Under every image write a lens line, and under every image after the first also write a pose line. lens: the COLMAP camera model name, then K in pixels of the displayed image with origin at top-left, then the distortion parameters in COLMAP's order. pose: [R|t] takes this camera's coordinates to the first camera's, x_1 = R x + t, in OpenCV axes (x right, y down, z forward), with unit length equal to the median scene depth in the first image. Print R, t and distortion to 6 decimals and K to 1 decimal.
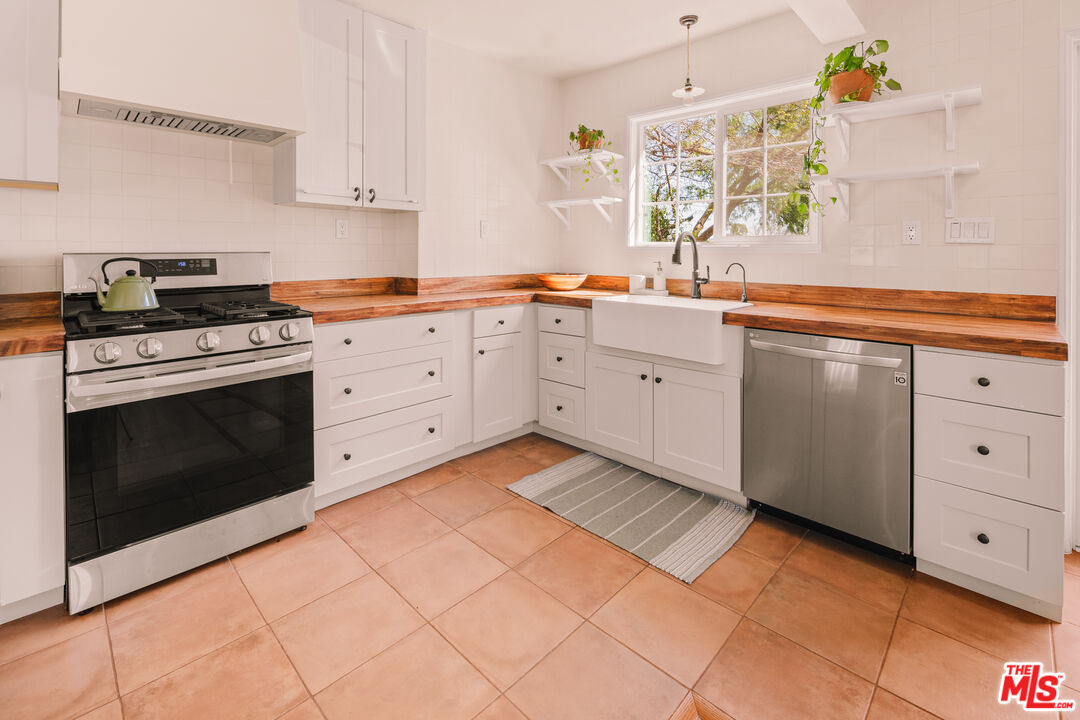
lens RADIAL K [[487.9, 0, 539.8], [0, 487.9, 253.4], [0, 0, 1]] dist [-0.000632, -0.001018]
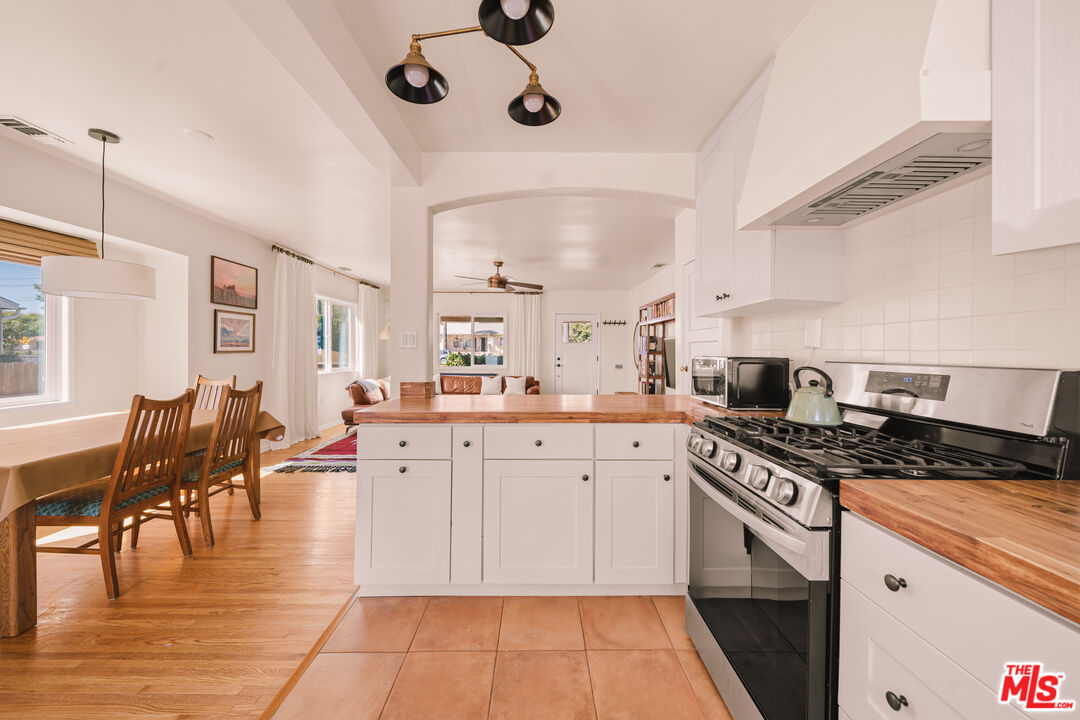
lens RADIAL K [[384.1, 0, 540.5], [0, 384.1, 350.7], [0, 0, 1]] dist [-0.001243, -0.000398]
pose [[-0.704993, -0.004439, -0.709200, 0.046823], [-0.012218, 0.999908, 0.005888, -0.015597], [0.709109, 0.012816, -0.704983, 0.870362]]
